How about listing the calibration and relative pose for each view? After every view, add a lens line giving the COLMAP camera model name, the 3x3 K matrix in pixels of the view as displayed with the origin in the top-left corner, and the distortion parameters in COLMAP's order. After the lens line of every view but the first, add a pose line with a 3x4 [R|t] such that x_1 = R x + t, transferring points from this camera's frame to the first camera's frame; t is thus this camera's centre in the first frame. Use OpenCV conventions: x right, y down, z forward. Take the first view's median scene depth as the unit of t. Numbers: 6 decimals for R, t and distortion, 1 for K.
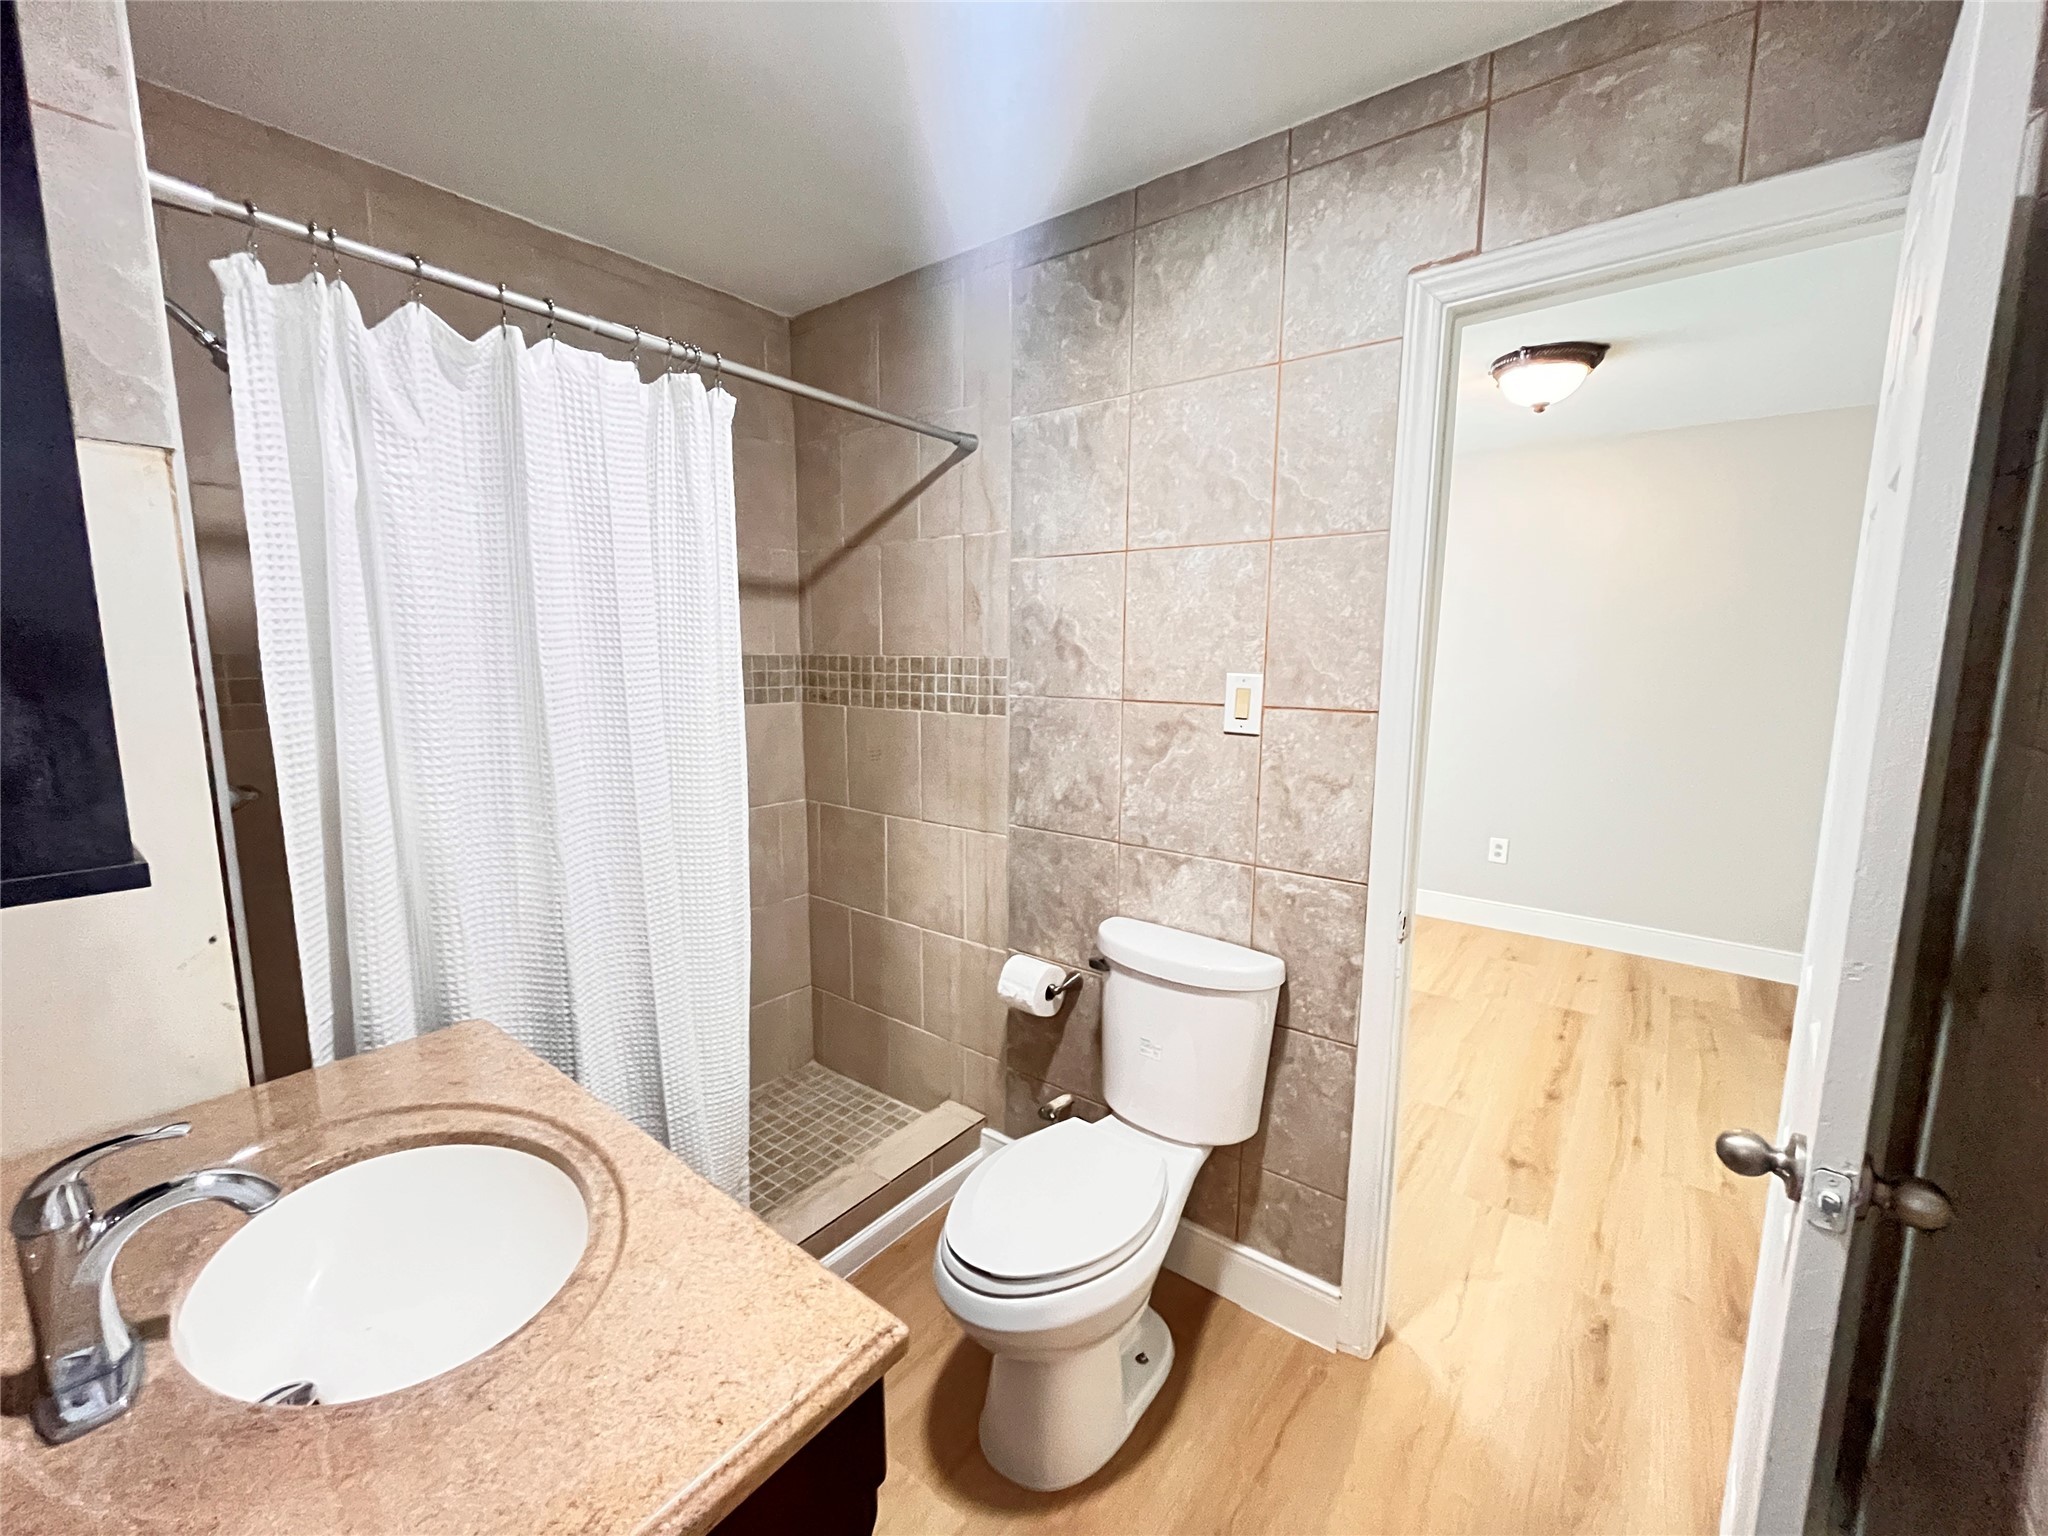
lens RADIAL K [[834.6, 0, 1042.9], [0, 834.6, 779.7], [0, 0, 1]] dist [-0.010707, 0.000559]
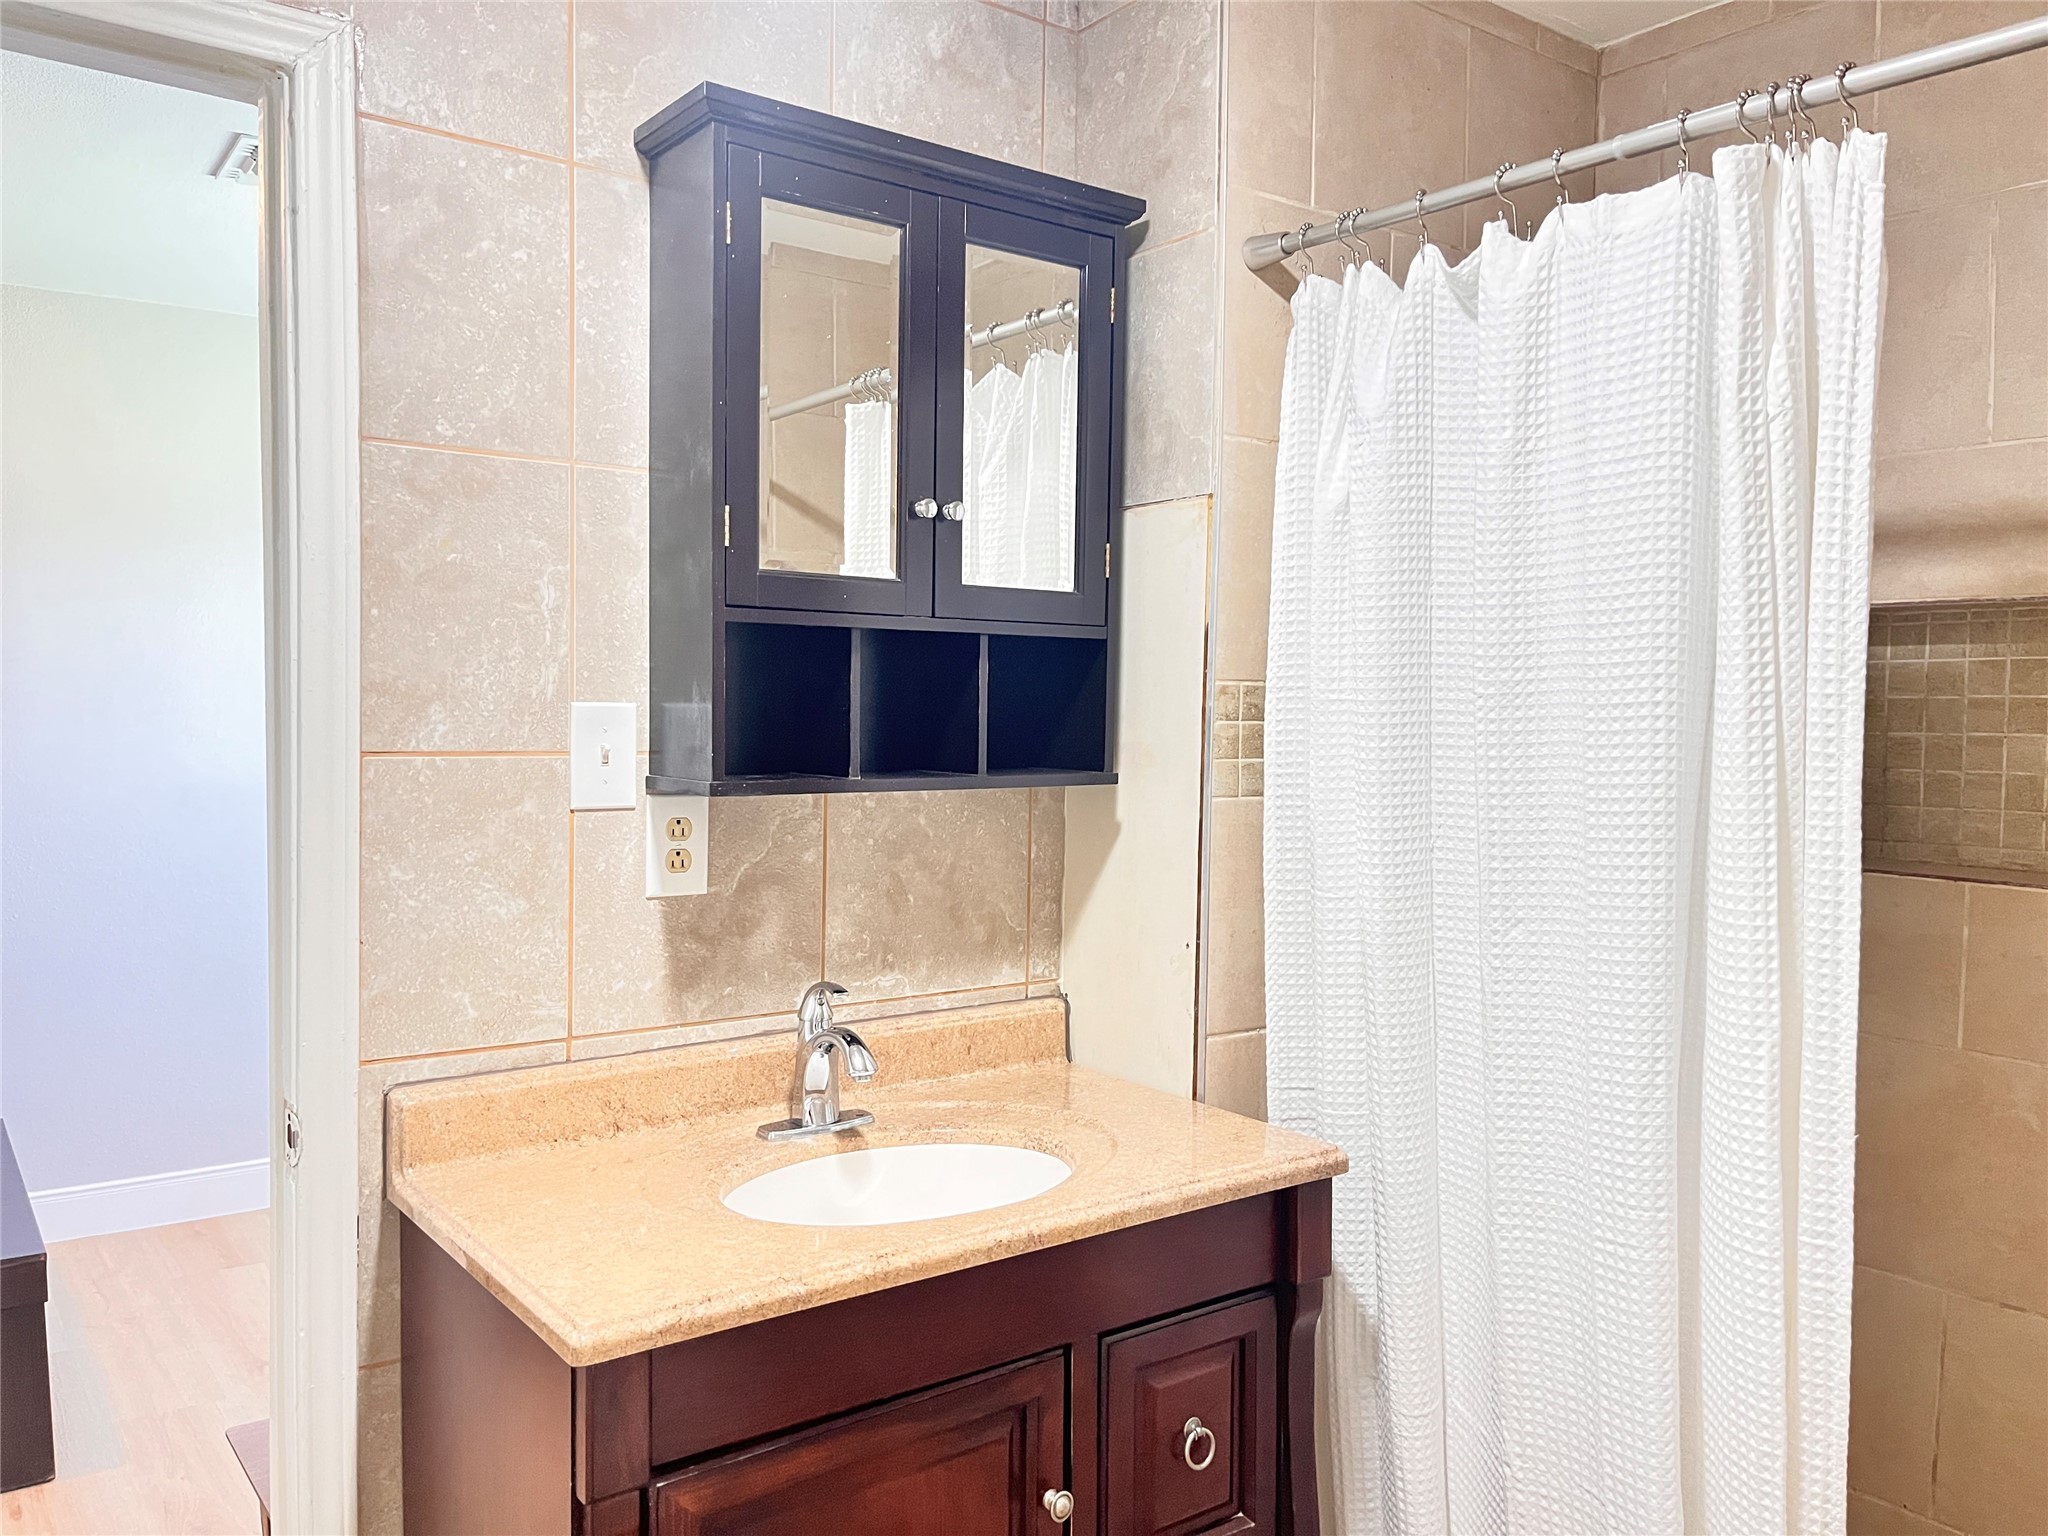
lens RADIAL K [[1549.6, 0, 1009.4], [0, 1549.6, 775.9], [0, 0, 1]] dist [0.062349, -0.089759]
pose [[-0.297654, 0.038958, -0.953879, 0.636072], [-0.160709, 0.982863, 0.090290, -0.105762], [0.941050, 0.180172, -0.286292, 0.867466]]
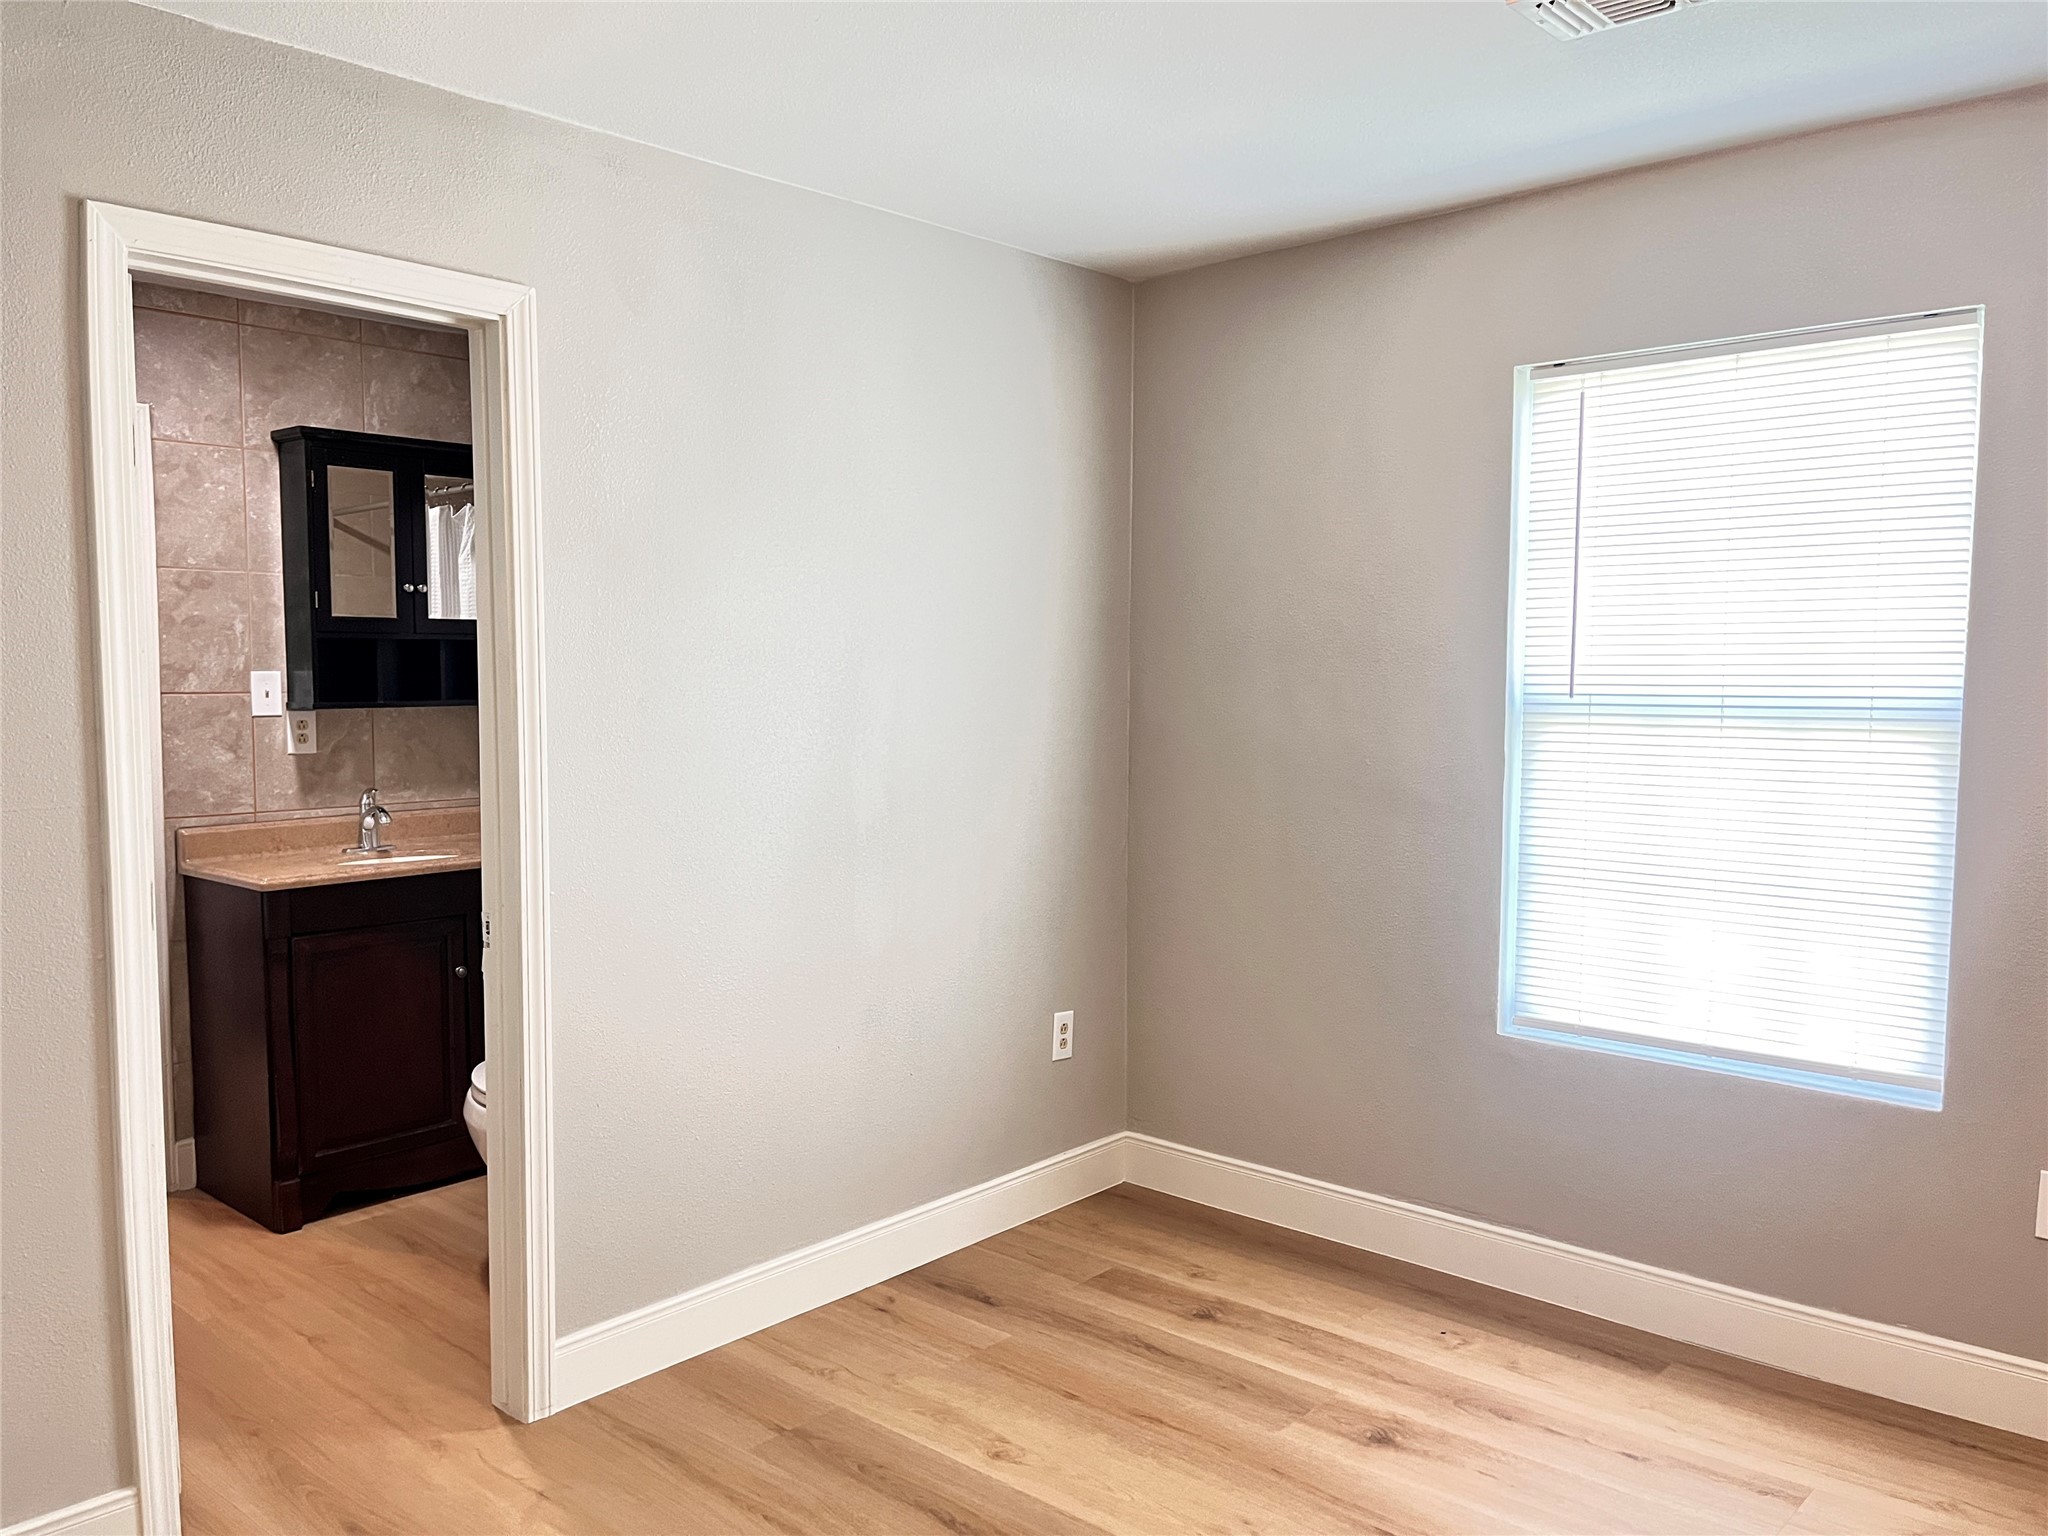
lens RADIAL K [[1549.6, 0, 1028.2], [0, 1549.6, 783.0], [0, 0, 1]] dist [0.062349, -0.089759]
pose [[-0.112158, 0.070677, -0.991174, 2.257868], [-0.153512, 0.984260, 0.087555, -0.264811], [0.981761, 0.161977, -0.099543, 1.895013]]
